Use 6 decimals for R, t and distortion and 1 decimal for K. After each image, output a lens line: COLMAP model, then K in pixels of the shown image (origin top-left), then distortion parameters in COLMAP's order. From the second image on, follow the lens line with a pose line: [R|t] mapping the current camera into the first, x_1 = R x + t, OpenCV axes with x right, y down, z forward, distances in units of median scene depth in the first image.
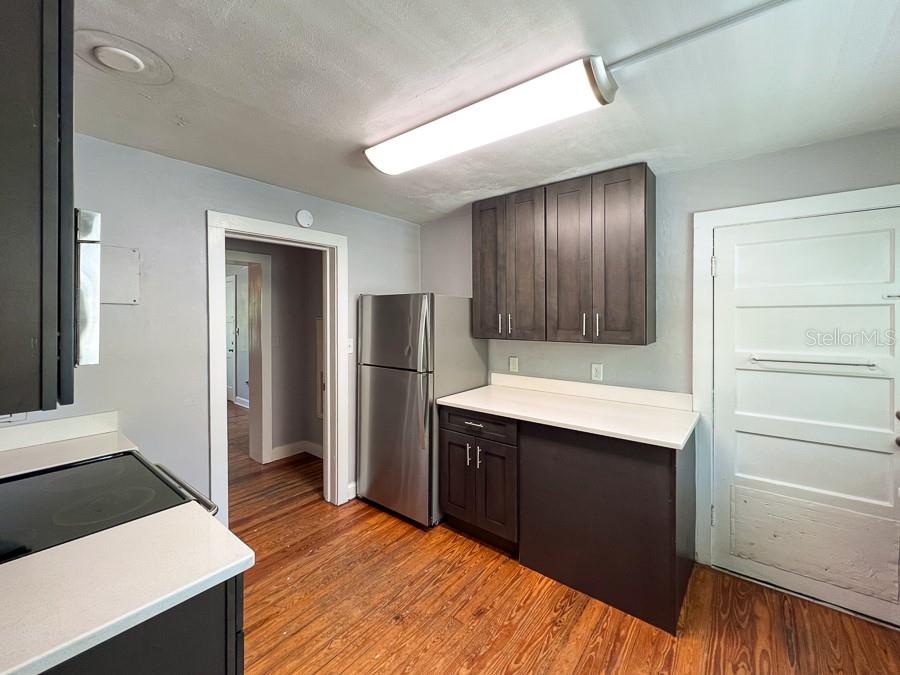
lens RADIAL K [[385.9, 0, 440.0], [0, 385.9, 322.5], [0, 0, 1]] dist [0.000431, 0.000269]
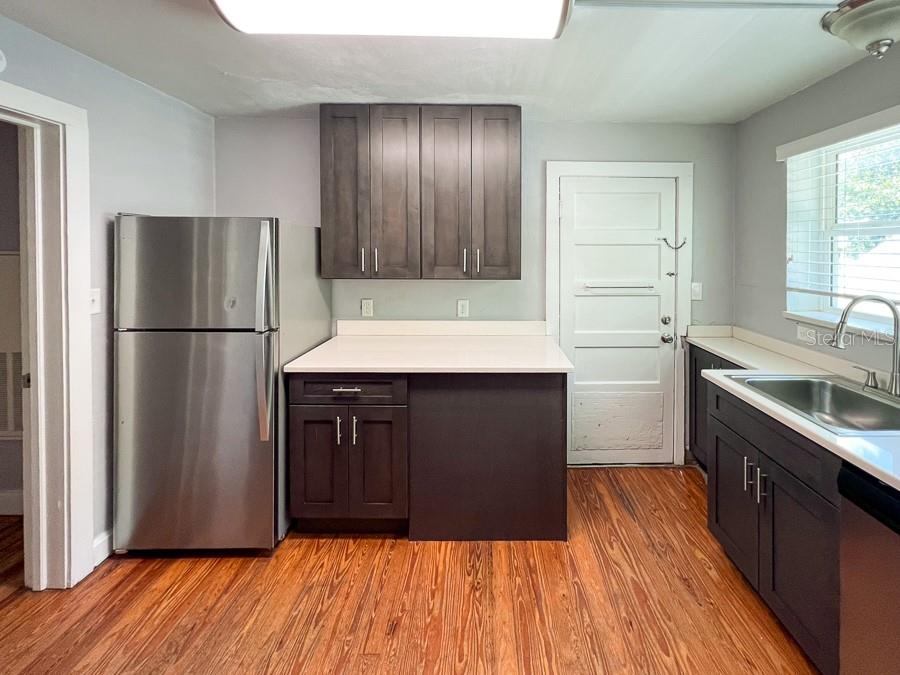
lens RADIAL K [[401.0, 0, 493.6], [0, 401.0, 258.7], [0, 0, 1]] dist [0.000734, 0.000671]
pose [[0.758496, -0.008369, 0.651624, -0.216550], [0.004348, 0.999960, 0.007782, -0.005717], [-0.651663, -0.003069, 0.758502, 0.196325]]
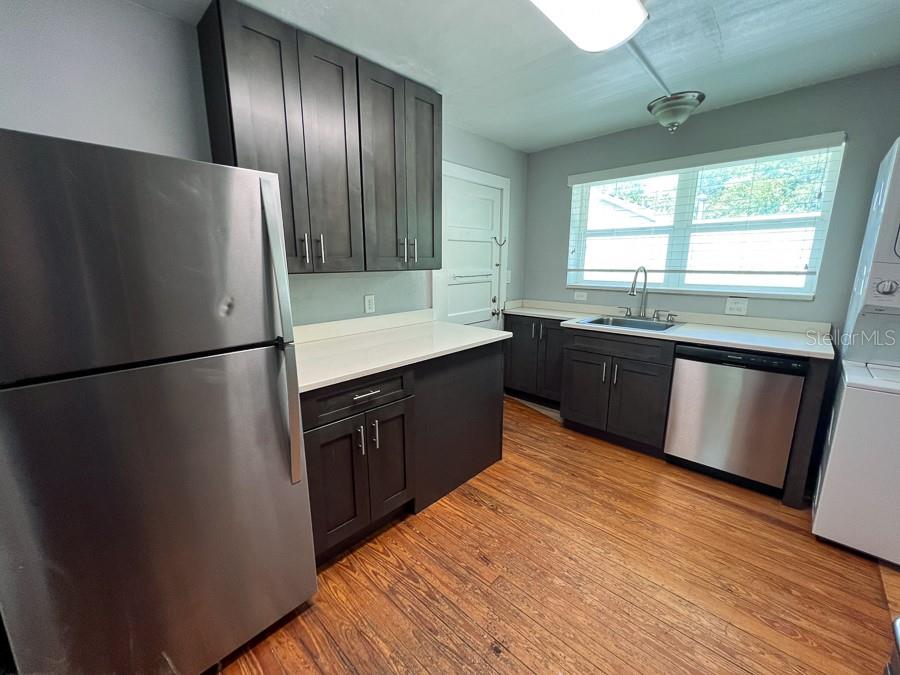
lens RADIAL K [[364.9, 0, 450.0], [0, 364.9, 337.5], [0, 0, 1]] dist [0.000345, 0.000162]
pose [[0.068350, -0.203016, 0.976787, -0.527963], [0.021357, 0.979150, 0.202013, 0.035181], [-0.997433, 0.007054, 0.071261, 0.813711]]
